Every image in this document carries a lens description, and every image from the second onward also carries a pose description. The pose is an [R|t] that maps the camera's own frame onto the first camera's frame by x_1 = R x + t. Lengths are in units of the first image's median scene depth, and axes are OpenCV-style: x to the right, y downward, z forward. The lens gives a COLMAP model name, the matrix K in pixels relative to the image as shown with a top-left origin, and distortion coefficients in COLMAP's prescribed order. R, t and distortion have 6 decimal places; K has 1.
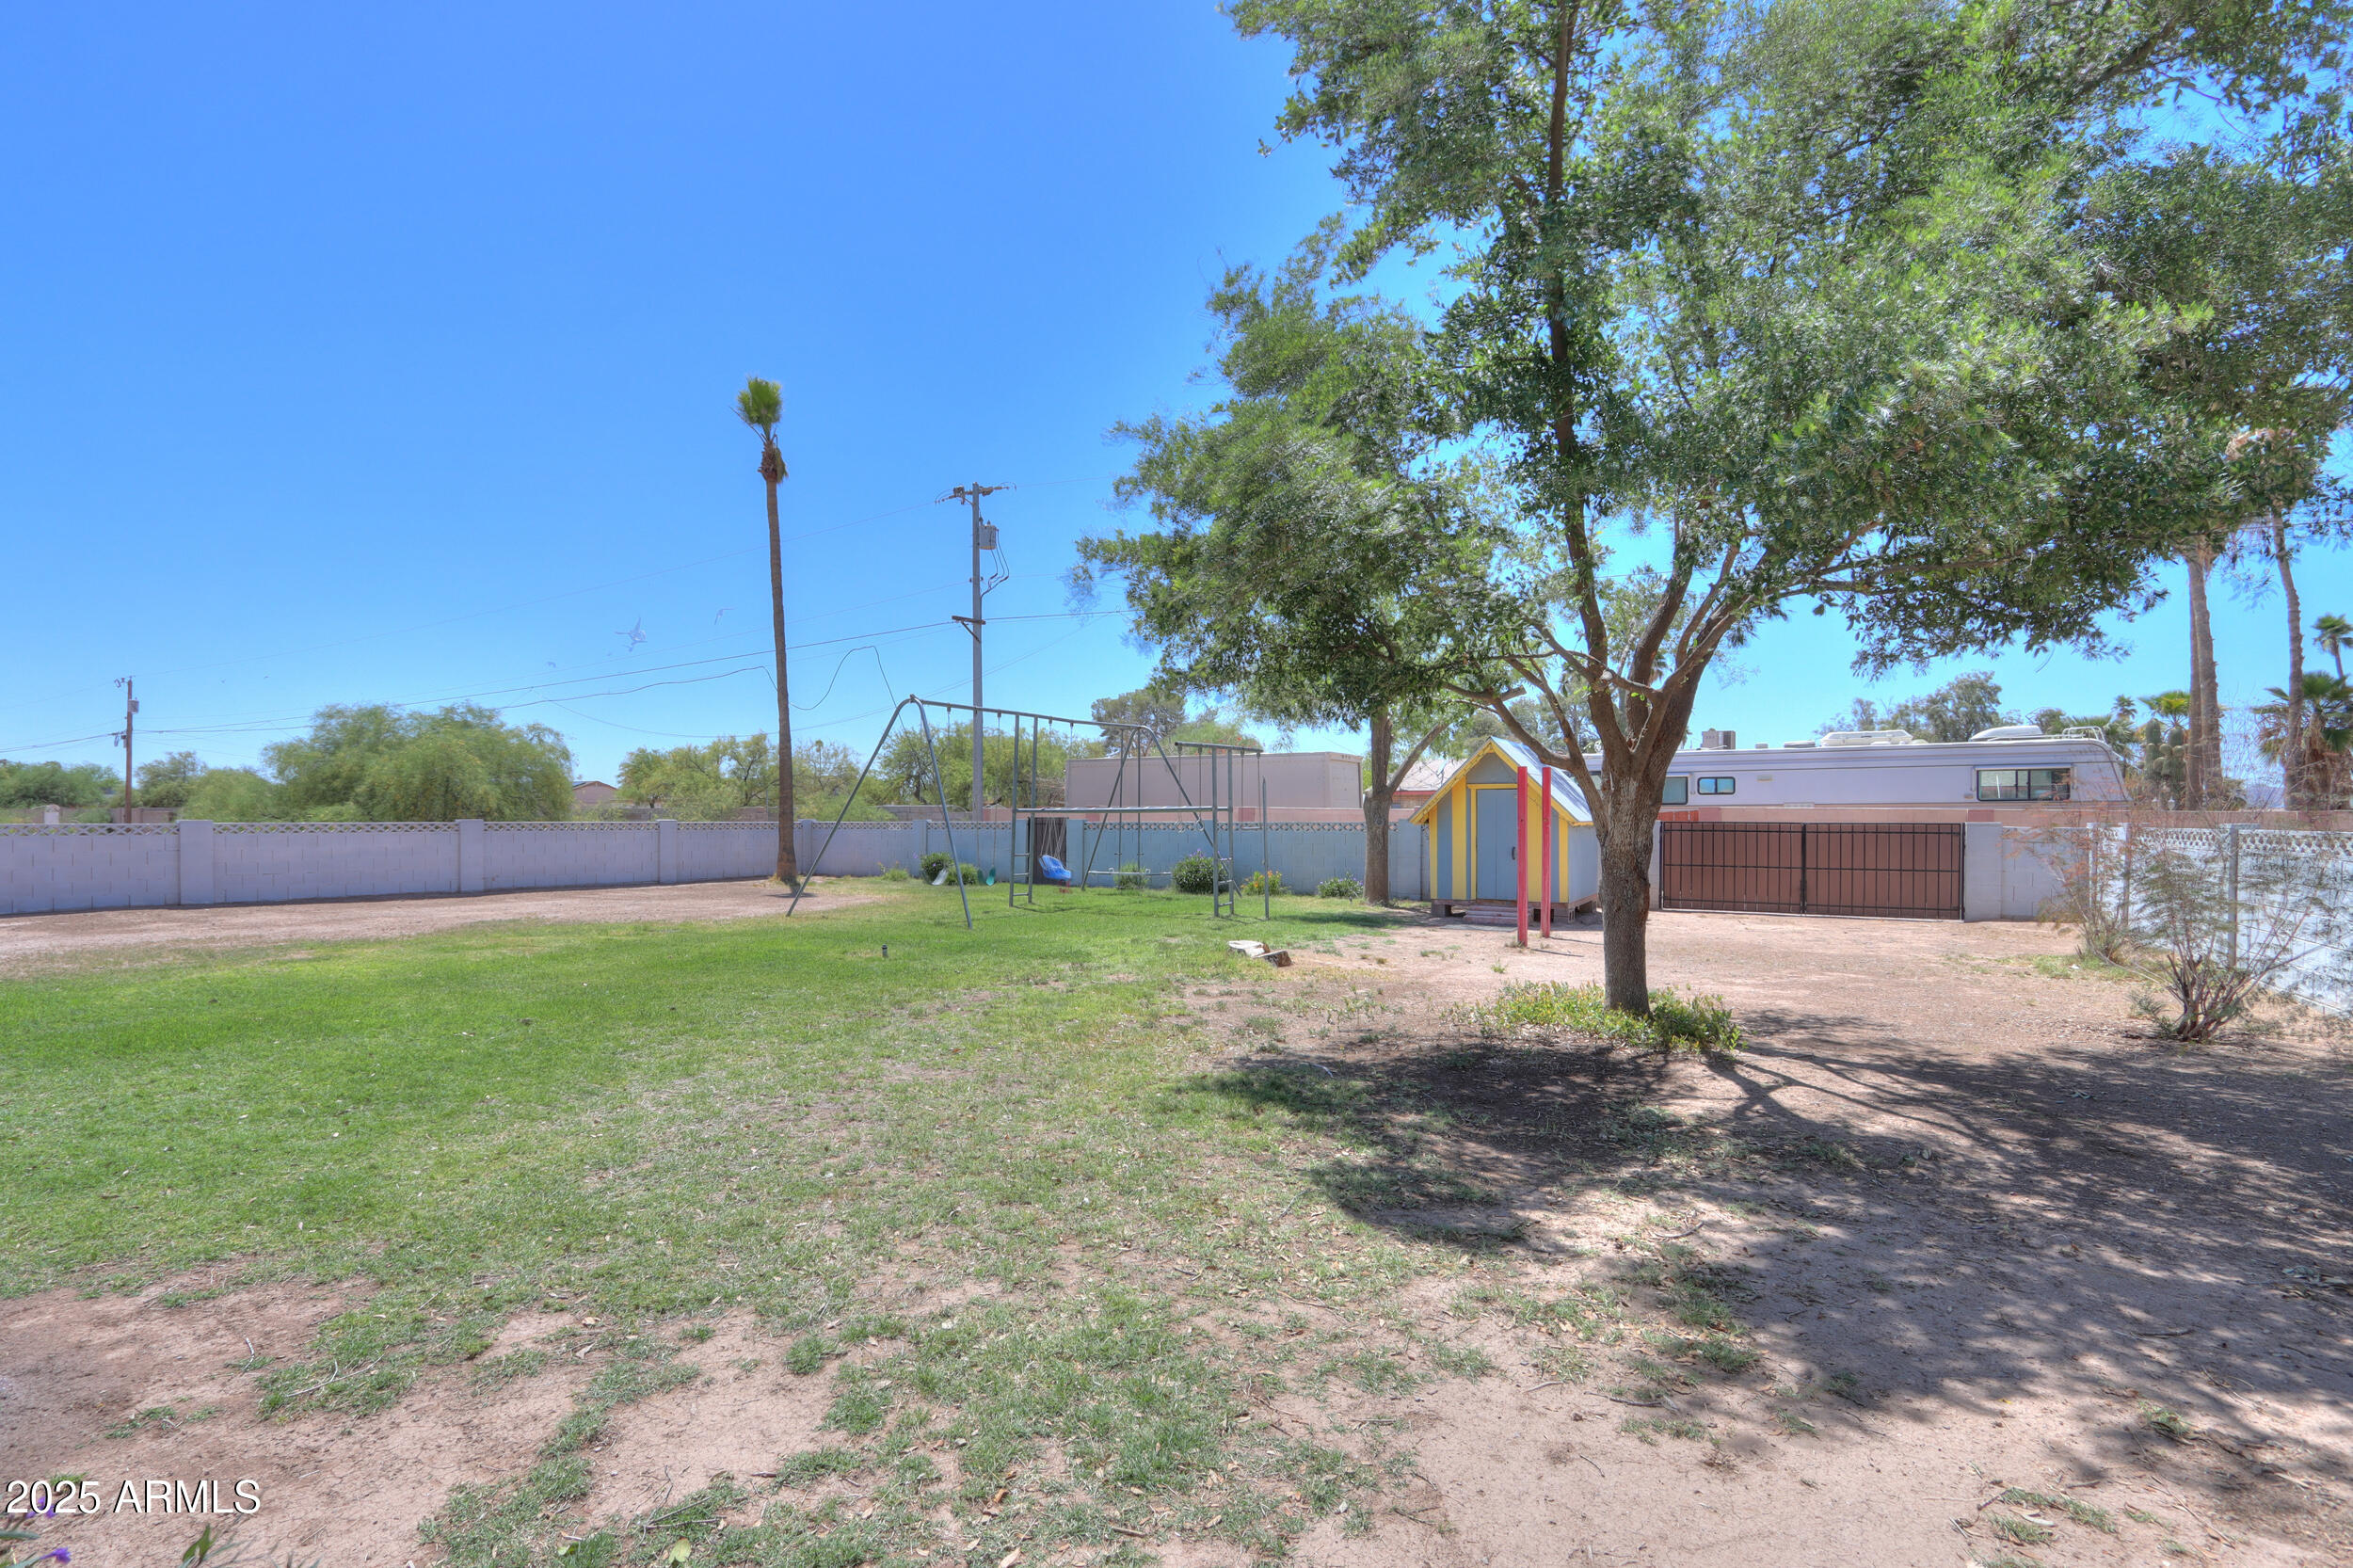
lens RADIAL K [[1094.1, 0, 1173.3], [0, 1094.1, 790.3], [0, 0, 1]] dist [-0.000177, 0.000502]
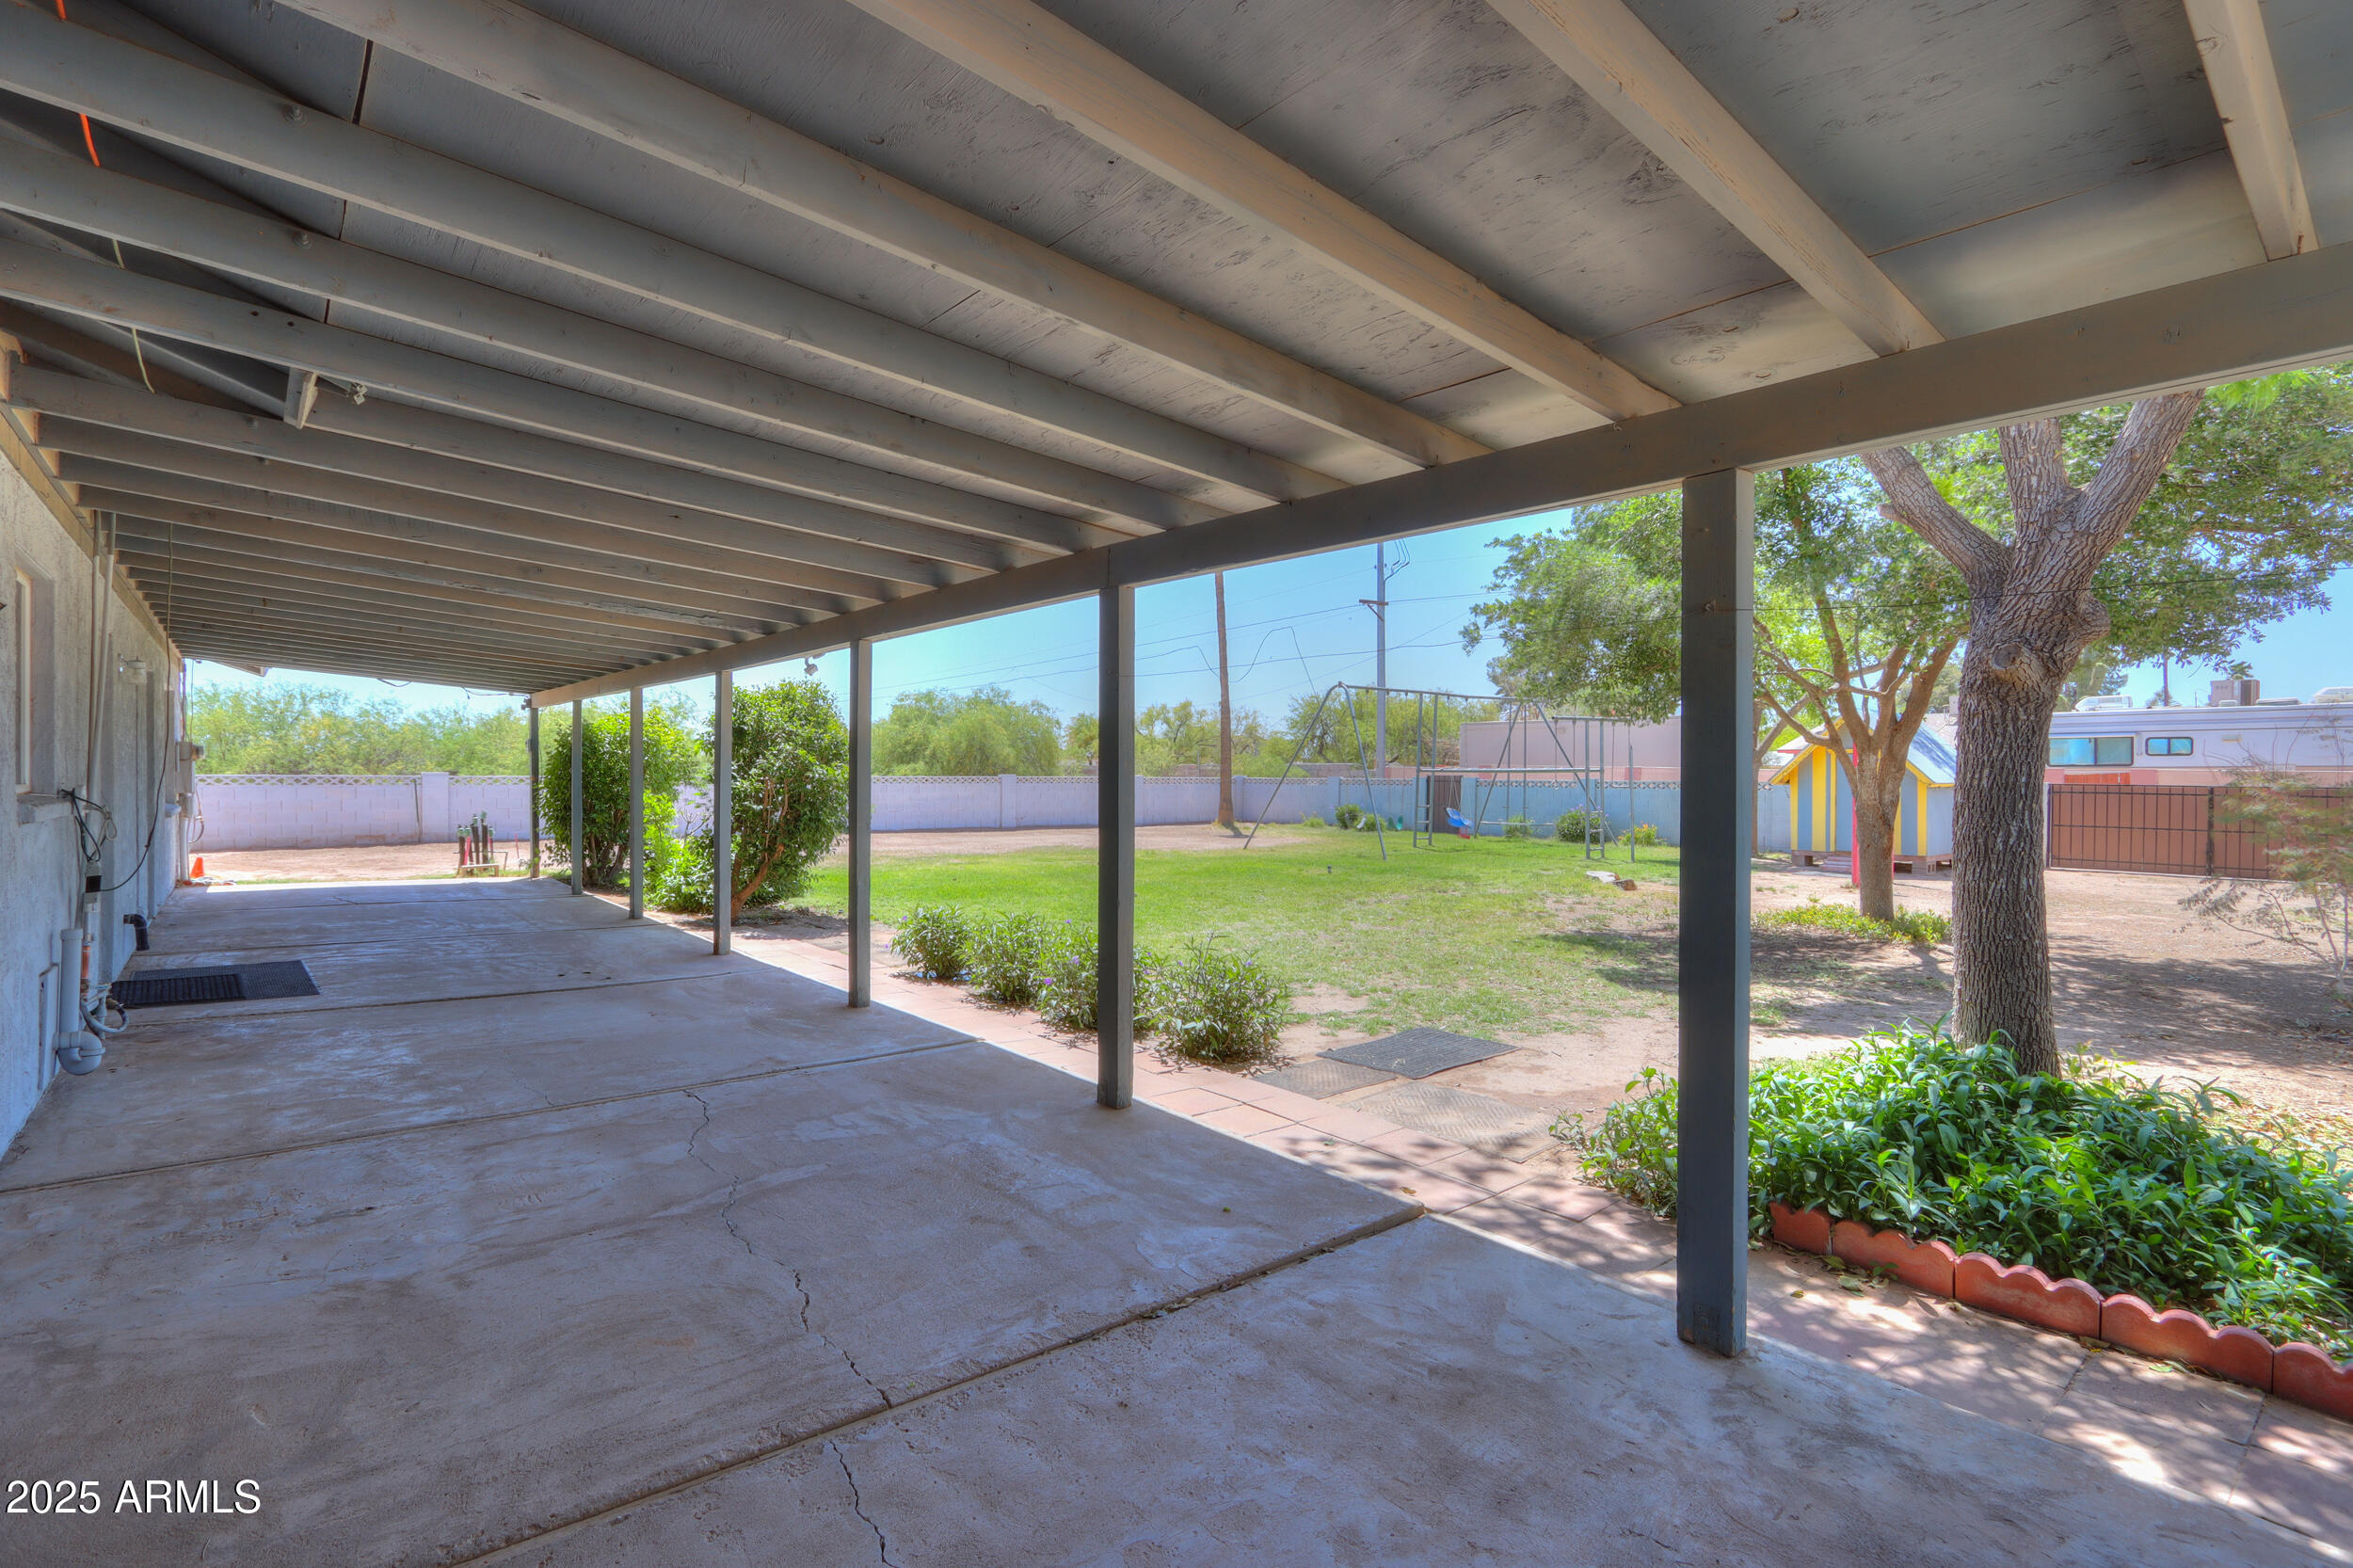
lens RADIAL K [[1094.1, 0, 1166.3], [0, 1094.1, 770.8], [0, 0, 1]] dist [-0.000177, 0.000502]
pose [[0.935793, 0.004172, -0.352526, 0.023240], [0.003616, 0.999764, 0.021429, -0.008124], [0.352533, -0.021328, 0.935556, -0.242156]]
